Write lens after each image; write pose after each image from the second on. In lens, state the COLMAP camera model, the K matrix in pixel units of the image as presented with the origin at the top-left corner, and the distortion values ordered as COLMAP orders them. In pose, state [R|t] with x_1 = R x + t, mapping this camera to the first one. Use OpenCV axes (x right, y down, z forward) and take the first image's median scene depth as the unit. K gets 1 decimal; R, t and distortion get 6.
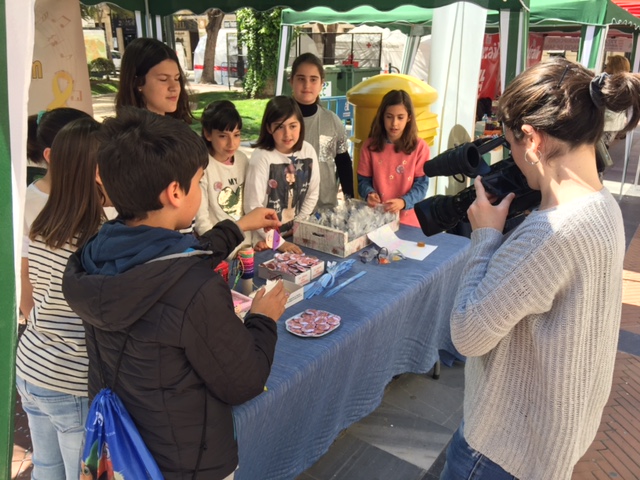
lens RADIAL K [[547.4, 0, 320.5], [0, 547.4, 239.5], [0, 0, 1]] dist [0.049757, -0.054500]
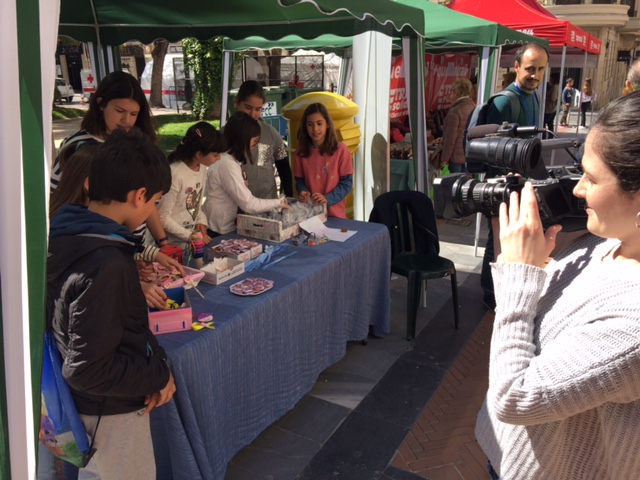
lens RADIAL K [[547.4, 0, 317.7], [0, 547.4, 239.9], [0, 0, 1]] dist [0.049757, -0.054500]
pose [[0.996060, -0.048147, 0.074477, 0.024129], [0.050678, 0.998187, -0.032479, 0.046225], [-0.072778, 0.036125, 0.996694, -0.136657]]
